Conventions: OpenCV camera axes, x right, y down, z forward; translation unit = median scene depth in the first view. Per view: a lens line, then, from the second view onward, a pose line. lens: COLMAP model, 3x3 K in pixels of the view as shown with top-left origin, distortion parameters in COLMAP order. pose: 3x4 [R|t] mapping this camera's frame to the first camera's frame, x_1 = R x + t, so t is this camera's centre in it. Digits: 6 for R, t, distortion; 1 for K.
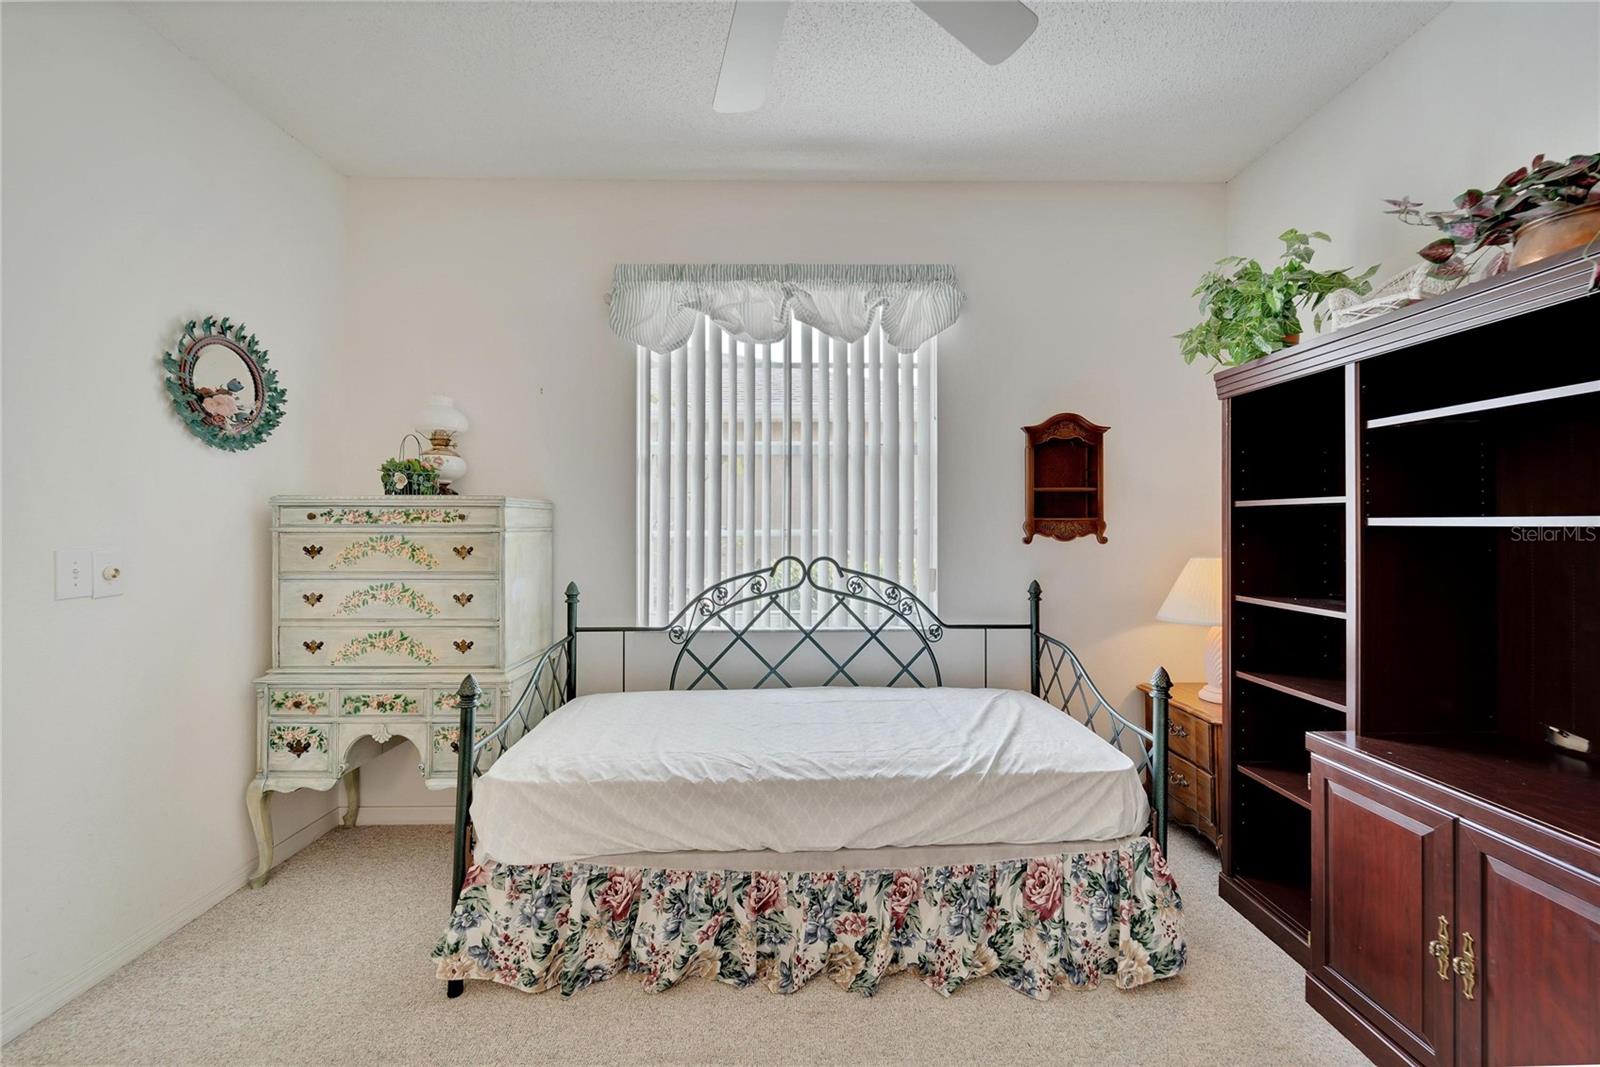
lens RADIAL K [[637.3, 0, 805.8], [0, 637.3, 522.0], [0, 0, 1]] dist [0.003745, -0.002431]
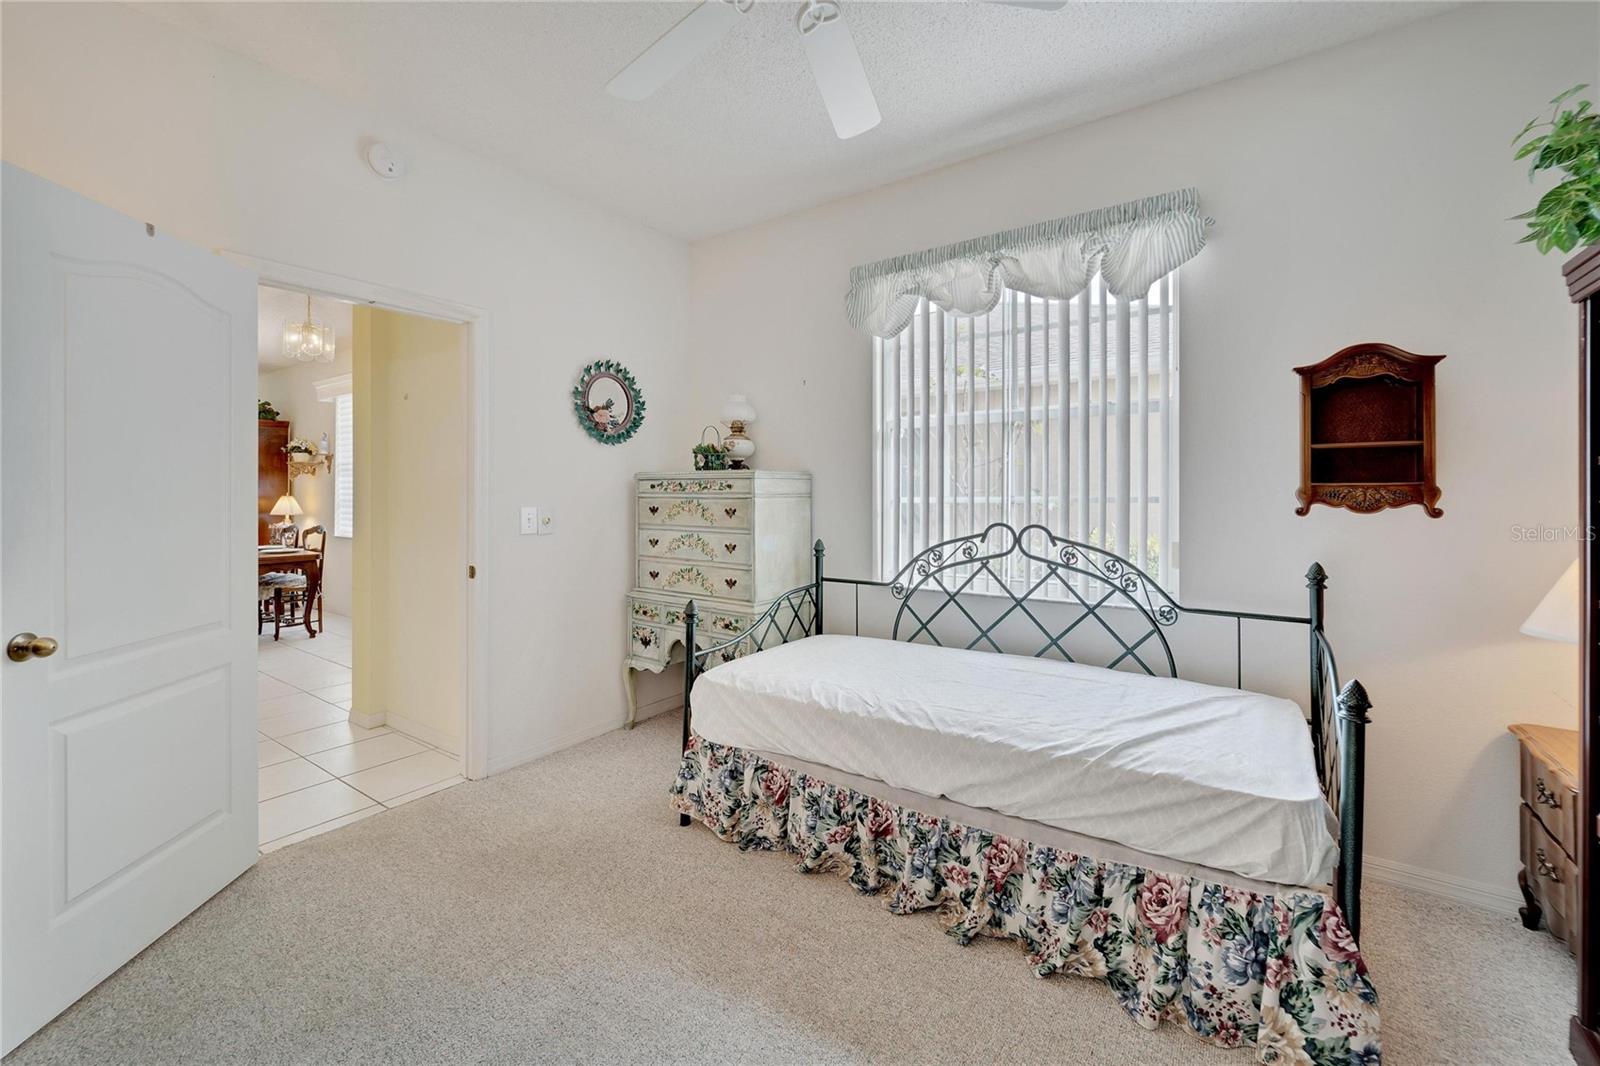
lens RADIAL K [[637.3, 0, 813.3], [0, 637.3, 490.4], [0, 0, 1]] dist [0.003745, -0.002431]
pose [[0.819054, -0.001865, -0.573713, 0.372576], [0.004460, 0.999985, 0.003116, -0.002715], [0.573699, -0.005111, 0.819050, 0.007549]]
